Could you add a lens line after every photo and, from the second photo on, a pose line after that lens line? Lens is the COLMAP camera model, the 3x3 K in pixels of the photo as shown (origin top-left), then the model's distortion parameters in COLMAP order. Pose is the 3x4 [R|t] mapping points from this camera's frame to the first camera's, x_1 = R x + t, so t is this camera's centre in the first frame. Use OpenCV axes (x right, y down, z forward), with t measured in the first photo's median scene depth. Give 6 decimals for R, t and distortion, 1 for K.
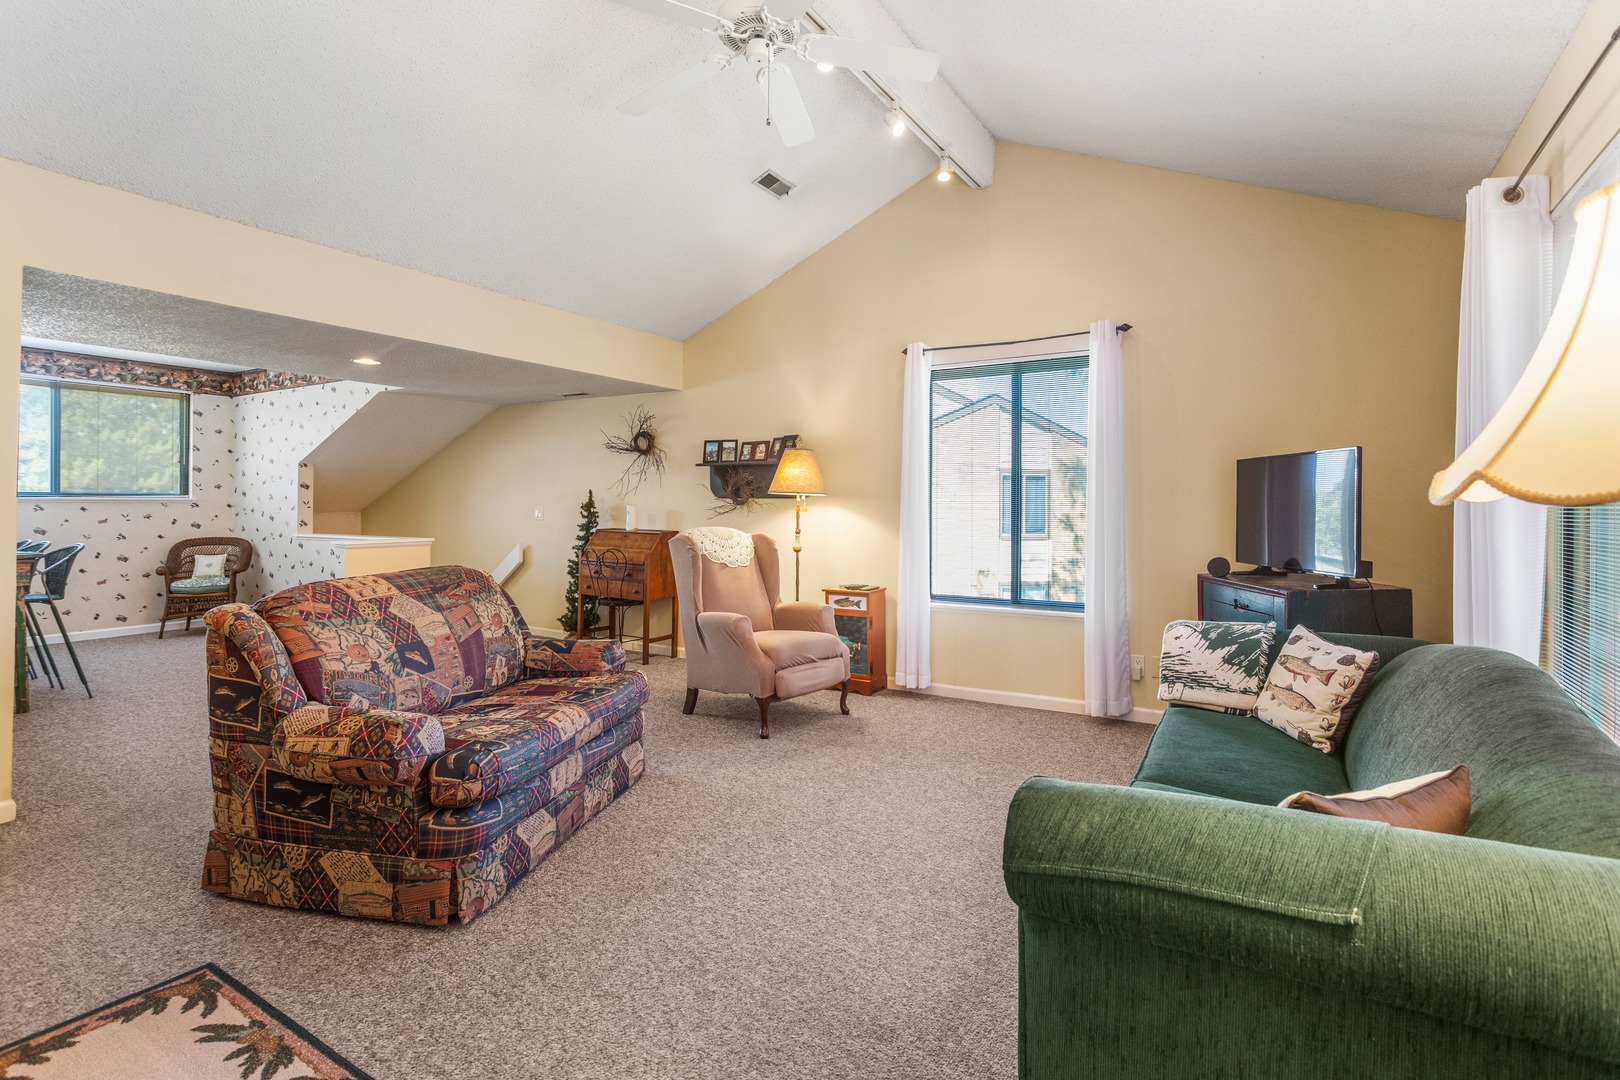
lens RADIAL K [[787.5, 0, 814.5], [0, 787.5, 493.6], [0, 0, 1]] dist [-0.001282, 0.000129]
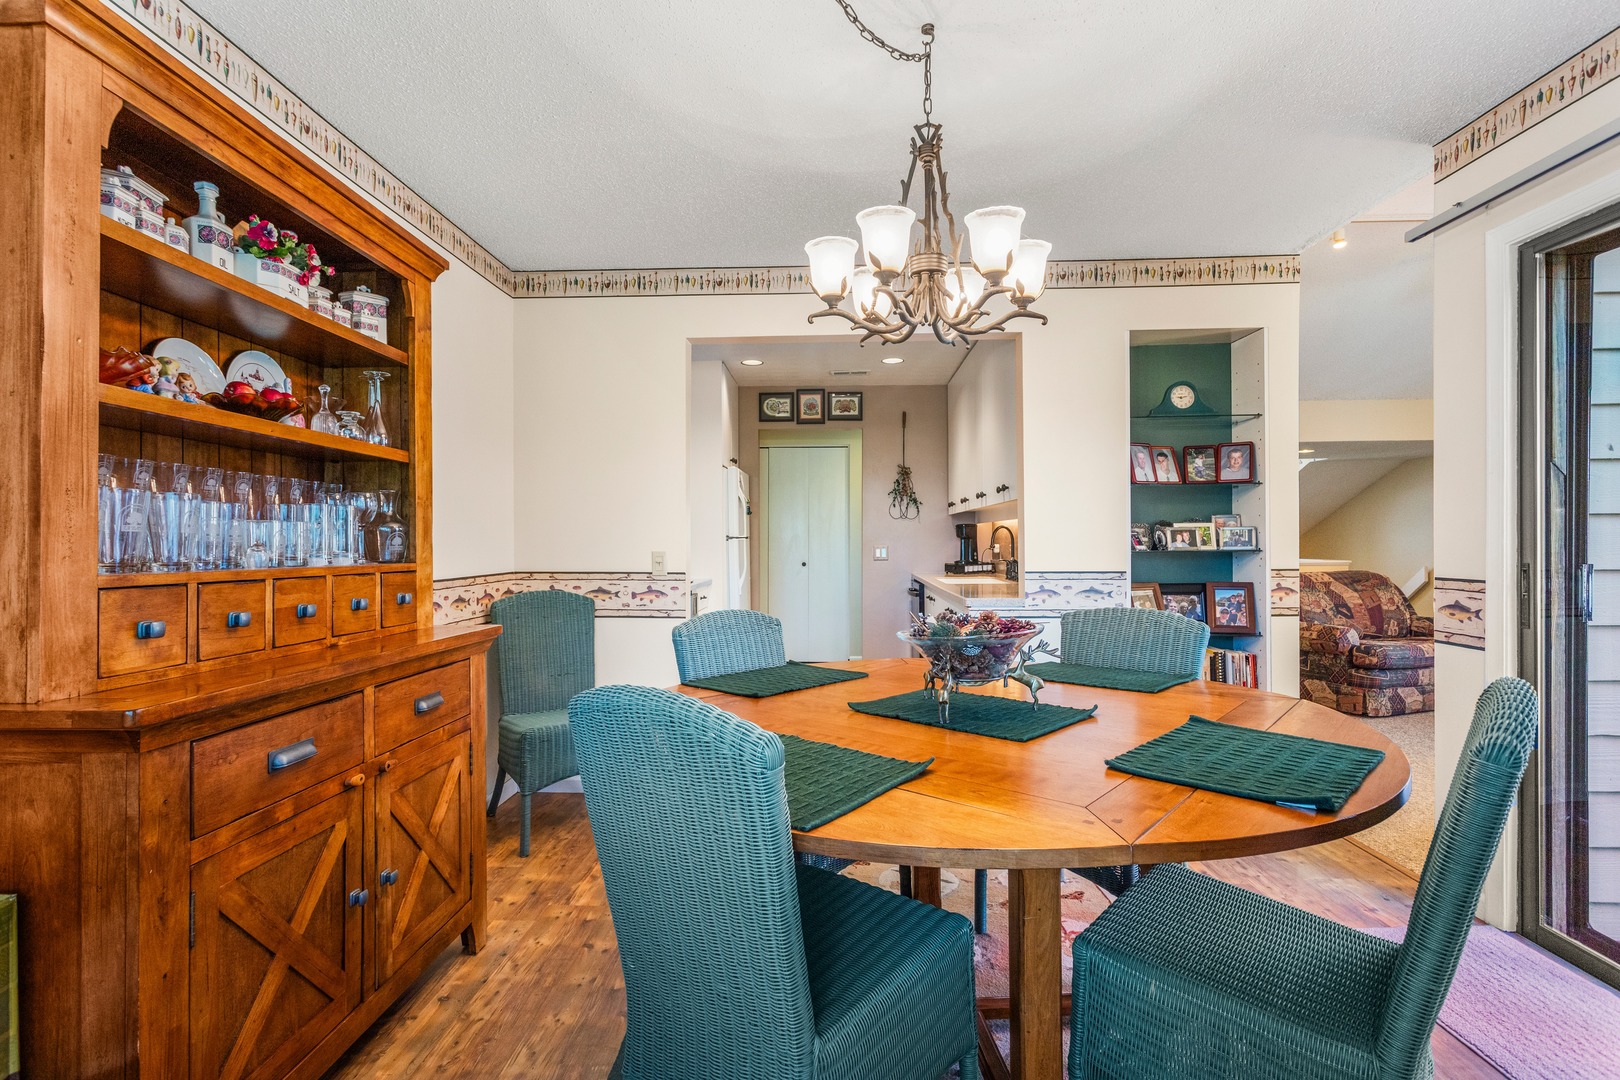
lens RADIAL K [[782.1, 0, 802.5], [0, 782.1, 553.8], [0, 0, 1]] dist [0.000674, 0.000712]
pose [[0.490768, 0.005487, -0.871273, 0.576430], [0.023951, 0.999517, 0.019786, -0.019120], [0.870961, -0.030578, 0.490400, -1.222180]]
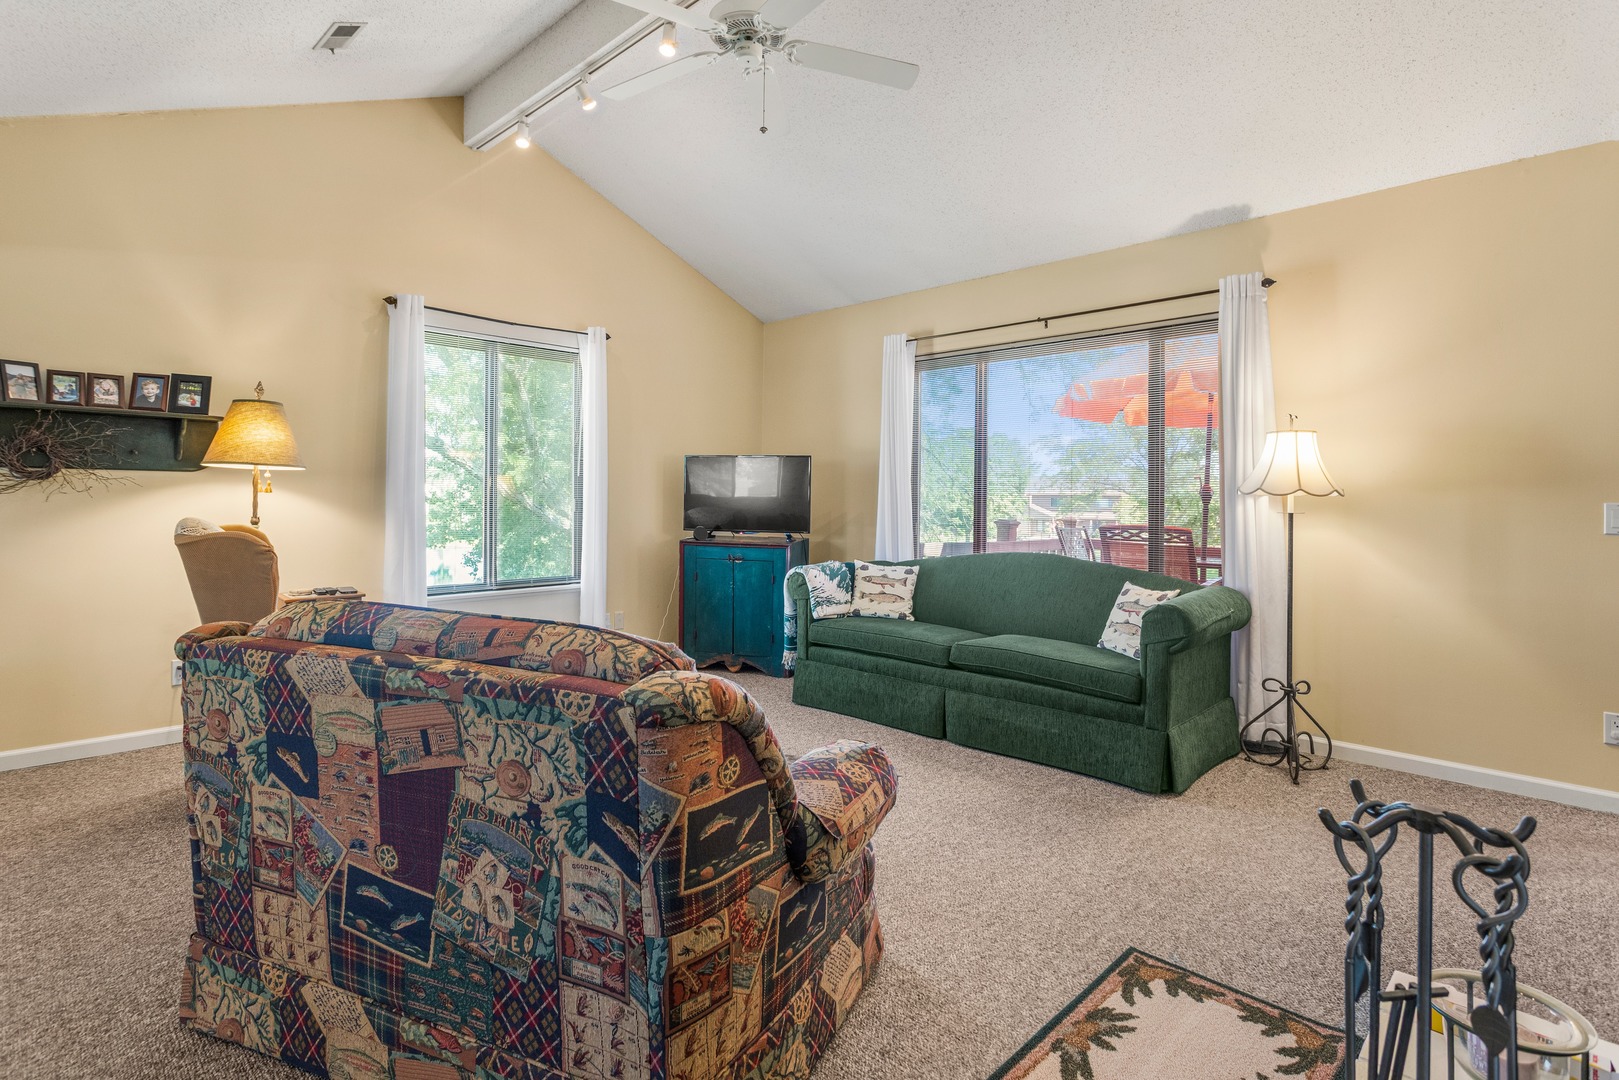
lens RADIAL K [[796.5, 0, 803.4], [0, 796.5, 477.1], [0, 0, 1]] dist [-0.000701, 0.000216]
pose [[0.224570, 0.018960, 0.974273, -1.053246], [-0.026464, 0.999561, -0.013352, 0.010971], [-0.974098, -0.022785, 0.224973, 0.673955]]
